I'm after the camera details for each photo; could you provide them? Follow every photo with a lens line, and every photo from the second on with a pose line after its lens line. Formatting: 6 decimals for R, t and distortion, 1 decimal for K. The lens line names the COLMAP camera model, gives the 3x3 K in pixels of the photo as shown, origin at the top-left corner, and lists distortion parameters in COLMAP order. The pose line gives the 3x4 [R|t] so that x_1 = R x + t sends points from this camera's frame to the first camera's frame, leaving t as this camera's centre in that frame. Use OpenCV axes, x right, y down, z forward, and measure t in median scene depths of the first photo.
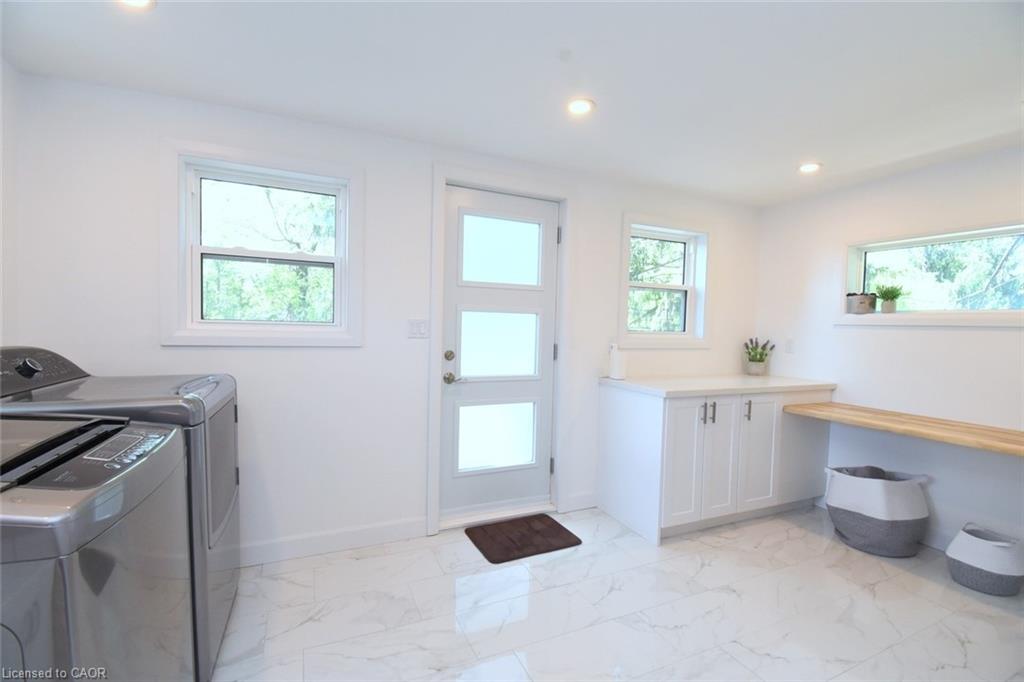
lens RADIAL K [[450.0, 0, 508.0], [0, 450.0, 342.2], [0, 0, 1]] dist [0.016806, -0.023763]
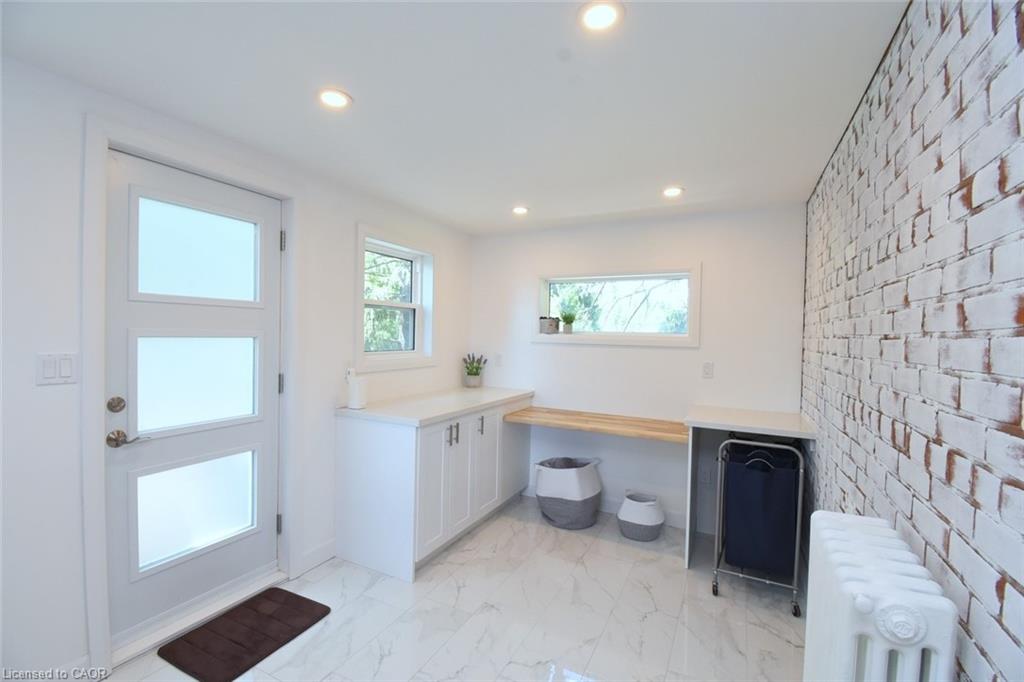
lens RADIAL K [[450.0, 0, 508.0], [0, 450.0, 342.2], [0, 0, 1]] dist [0.016806, -0.023763]
pose [[0.780645, -0.019517, 0.624669, -0.088160], [0.021533, 0.999759, 0.004327, -0.051342], [-0.624603, 0.010074, 0.780877, 0.113837]]
